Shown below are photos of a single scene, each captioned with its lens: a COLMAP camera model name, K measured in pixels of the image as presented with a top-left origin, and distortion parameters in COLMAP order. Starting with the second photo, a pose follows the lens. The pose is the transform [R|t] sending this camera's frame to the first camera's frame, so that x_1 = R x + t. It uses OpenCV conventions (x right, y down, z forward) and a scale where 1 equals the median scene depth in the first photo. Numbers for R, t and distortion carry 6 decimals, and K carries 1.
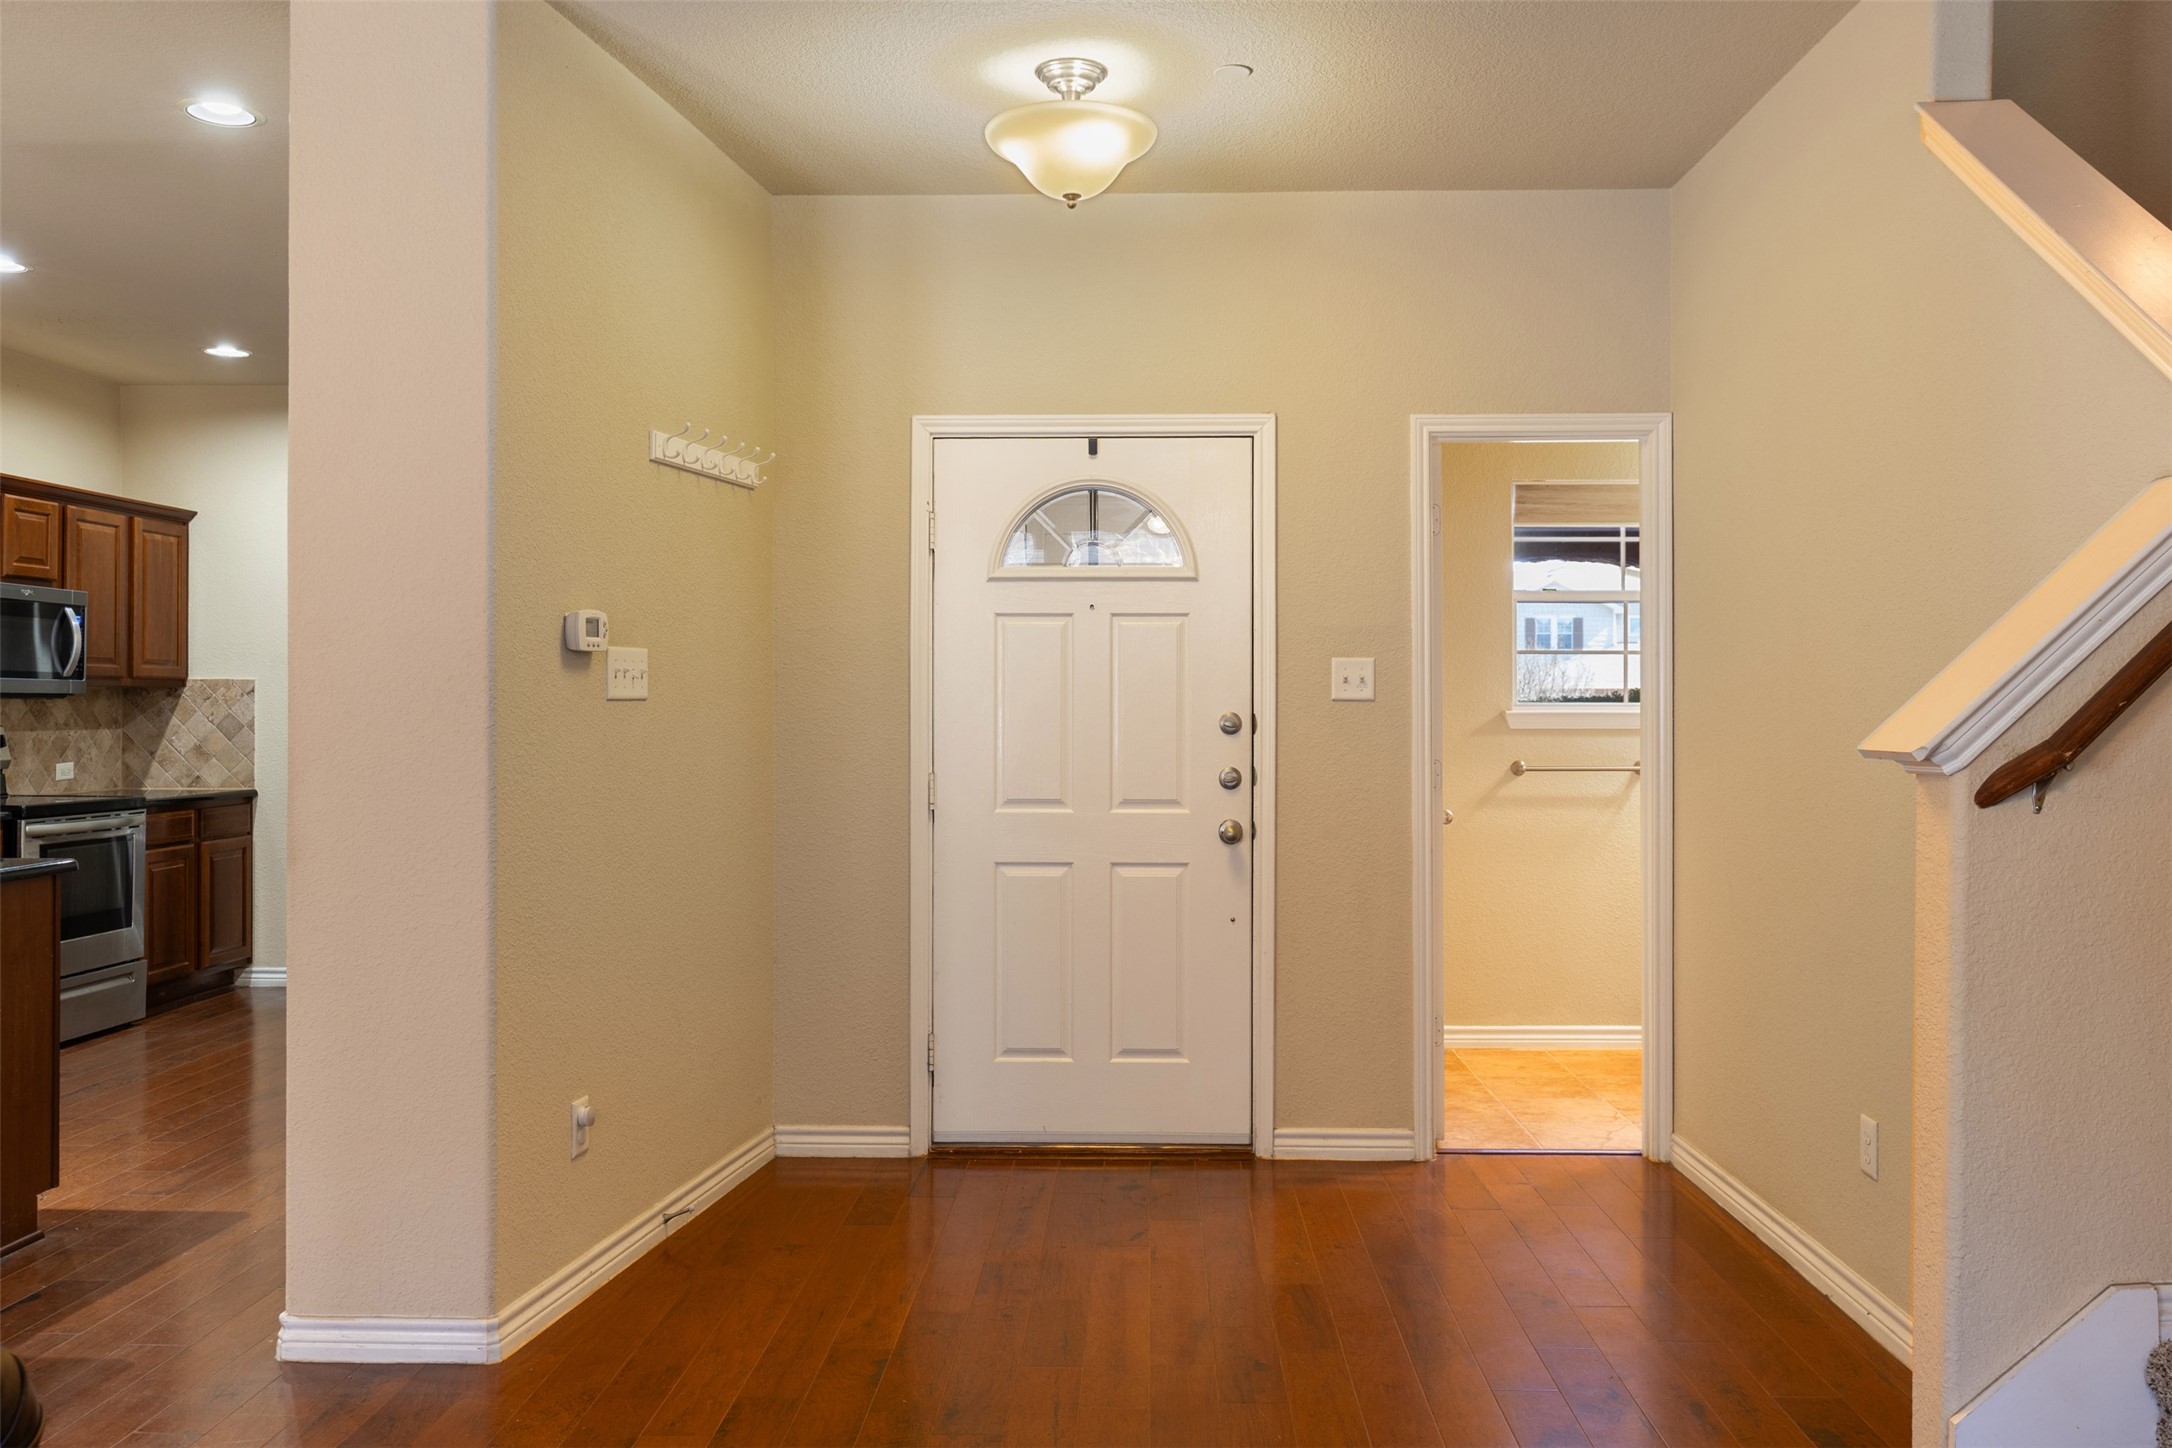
lens RADIAL K [[1683.3, 0, 1094.7], [0, 1683.3, 699.3], [0, 0, 1]] dist [-0.003220, 0.000275]
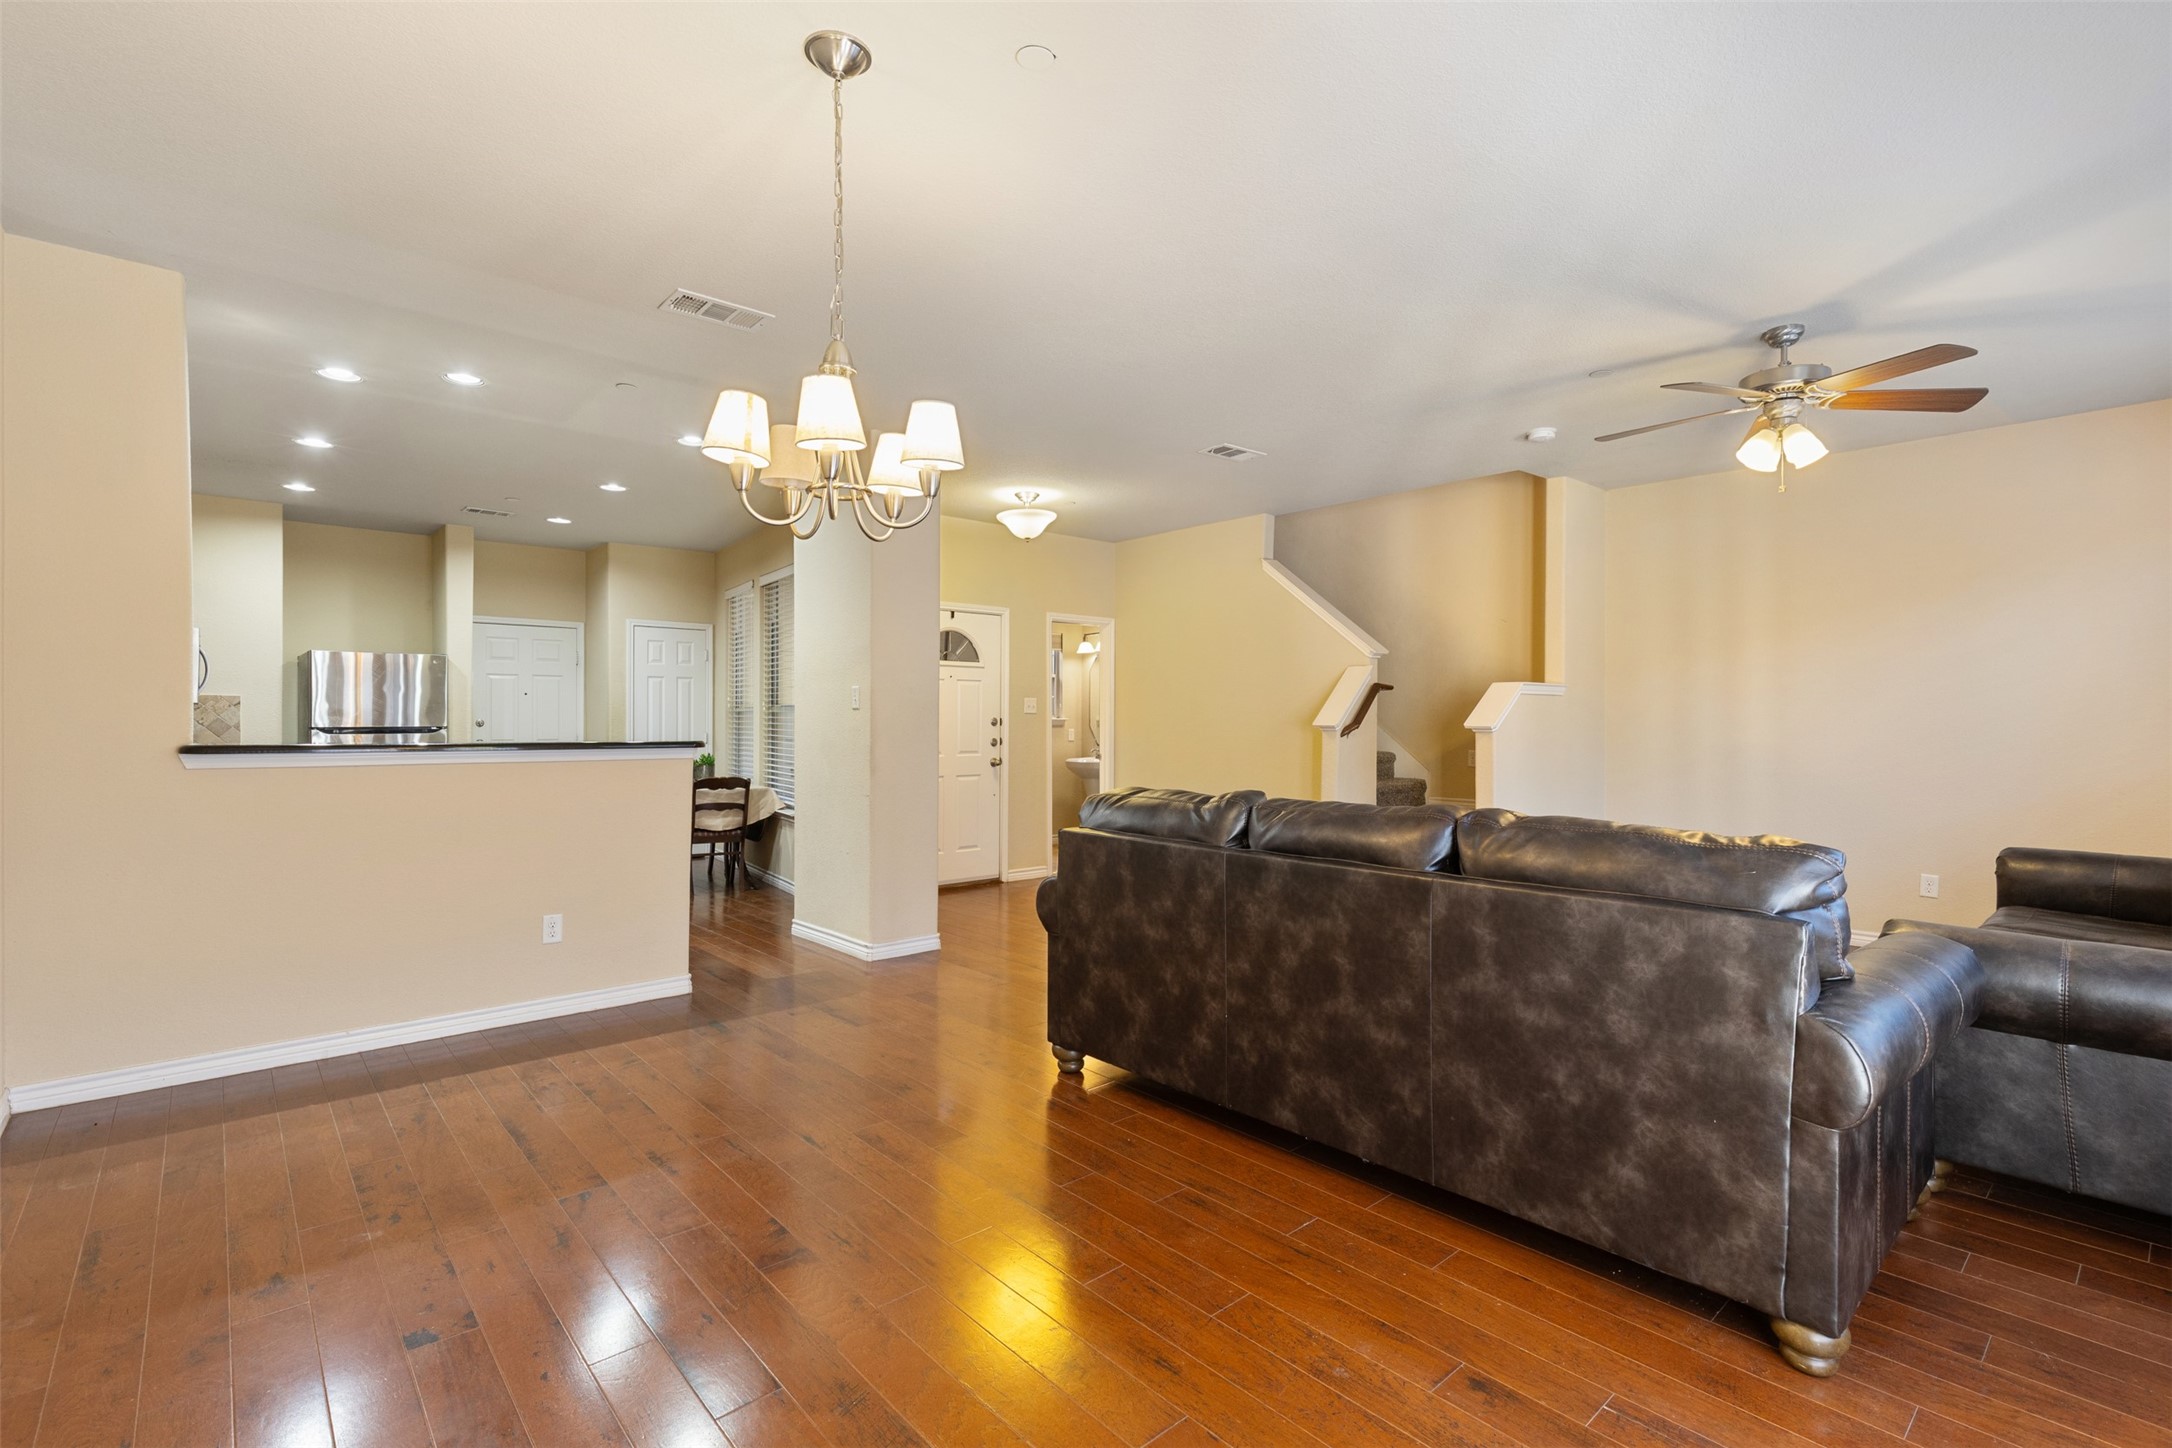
lens RADIAL K [[993.3, 0, 1086.0], [0, 993.3, 724.0], [0, 0, 1]] dist [0.016451, -0.000039]
pose [[0.733392, 0.000849, 0.679806, -0.581972], [-0.002063, 0.999997, 0.000977, 0.010845], [-0.679803, -0.002119, 0.733392, -0.172367]]
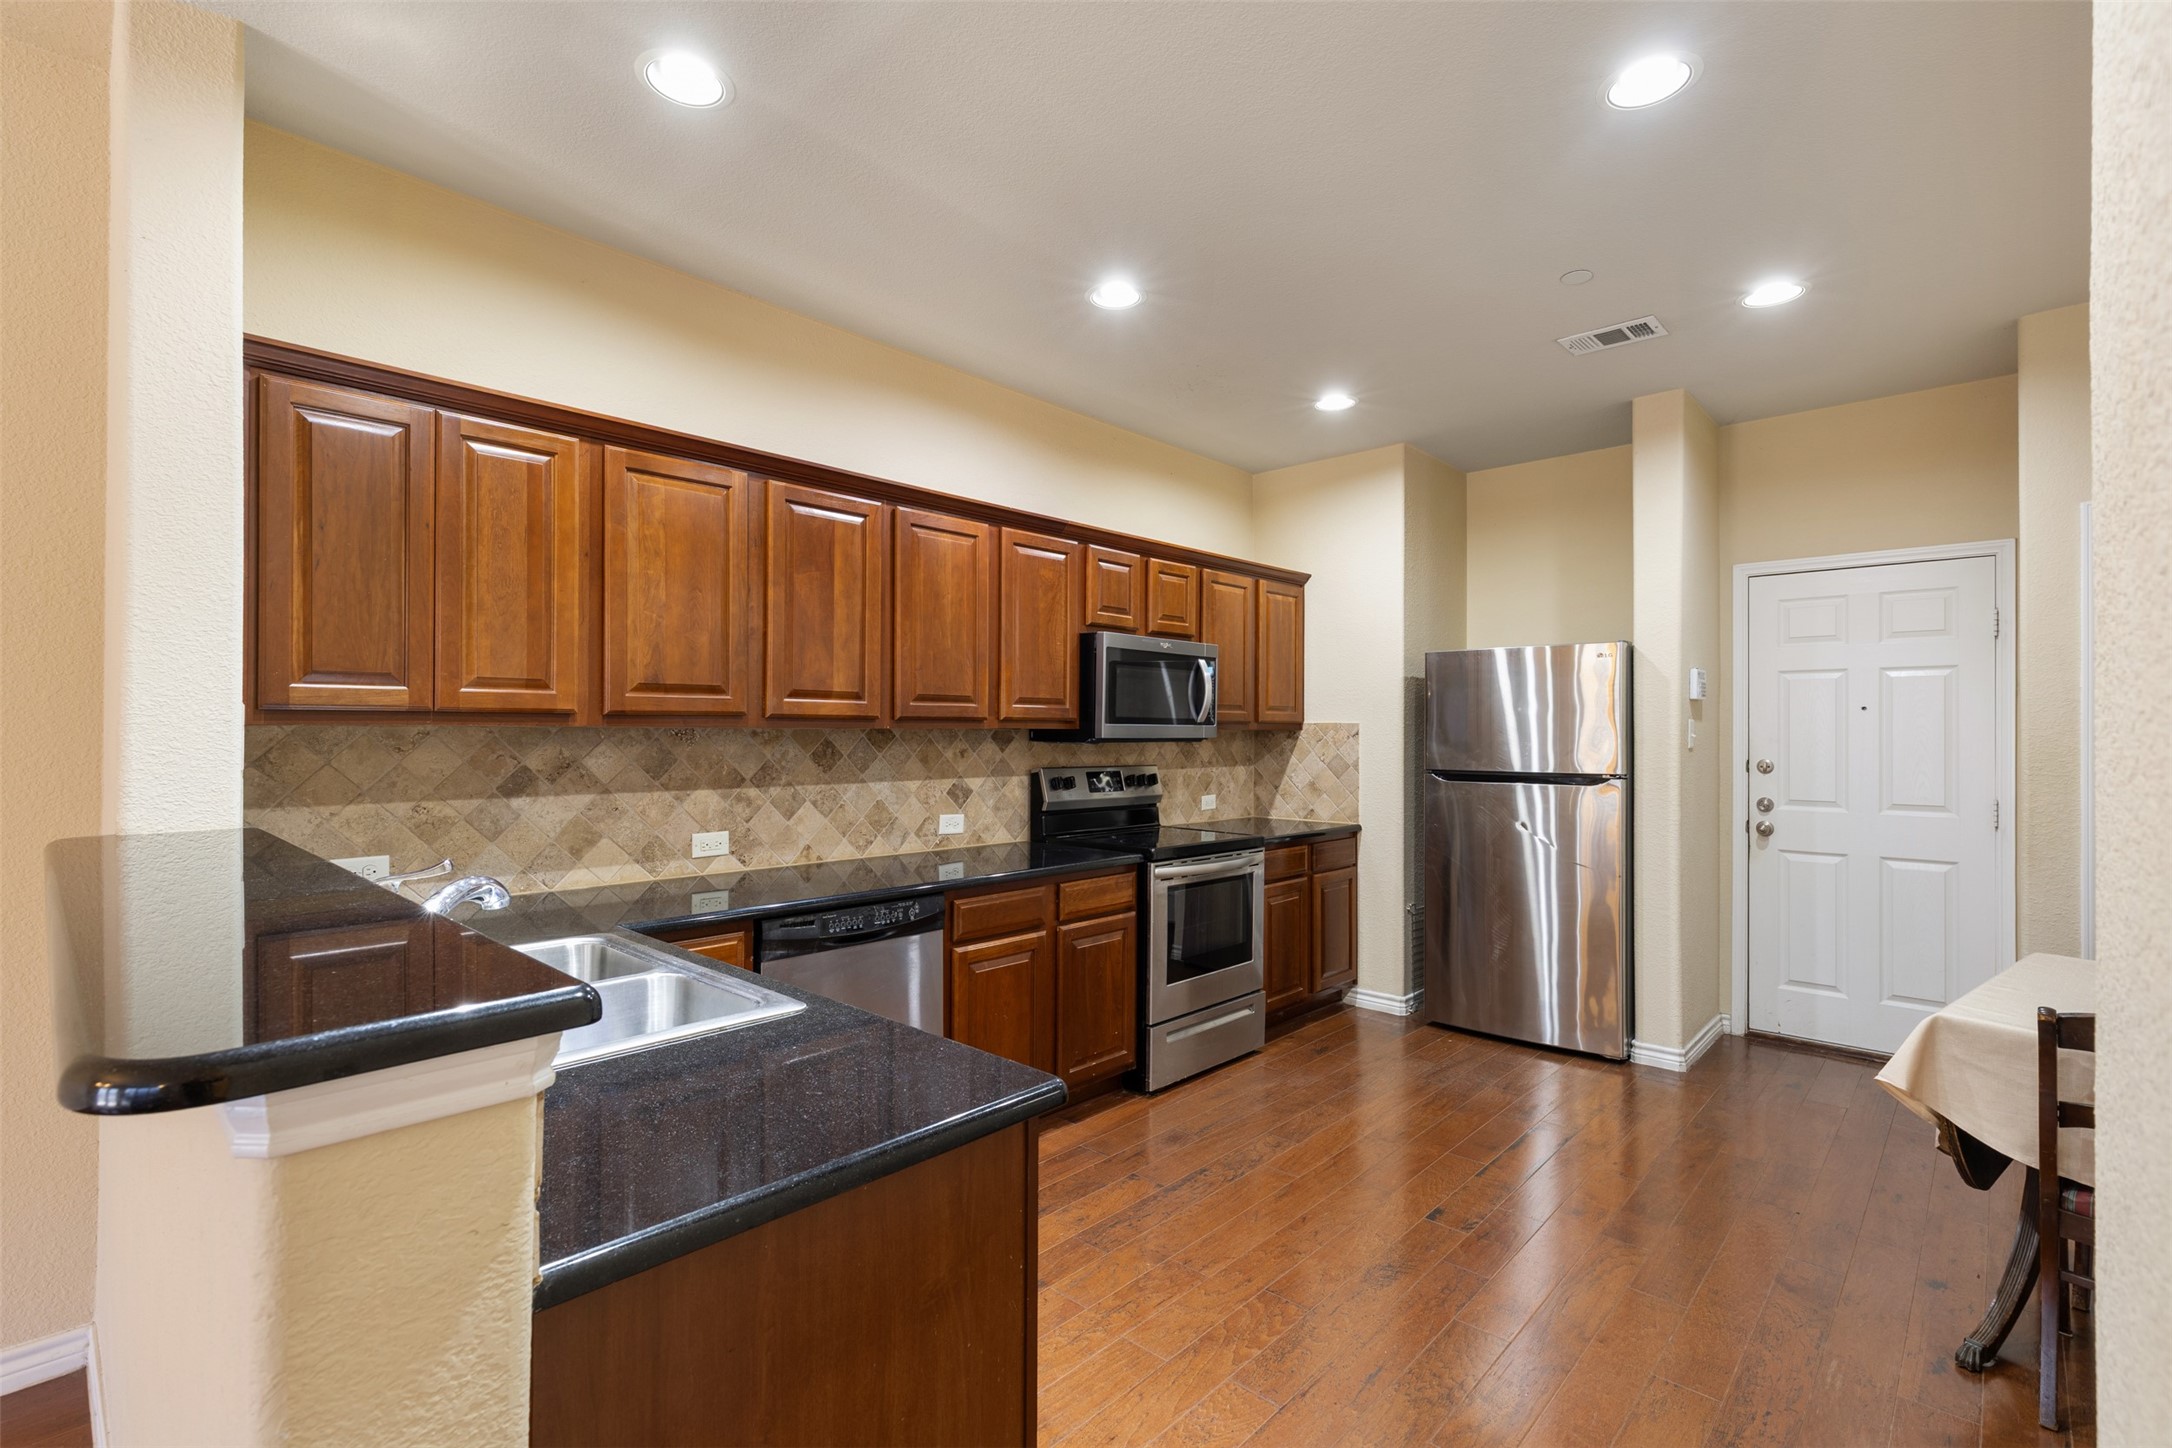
lens RADIAL K [[993.3, 0, 1086.0], [0, 993.3, 724.0], [0, 0, 1]] dist [0.016451, -0.000039]
pose [[0.748749, -0.002886, -0.662847, -0.219093], [-0.000452, 0.999988, -0.004865, -0.008622], [0.662853, 0.003942, 0.748739, 0.428270]]
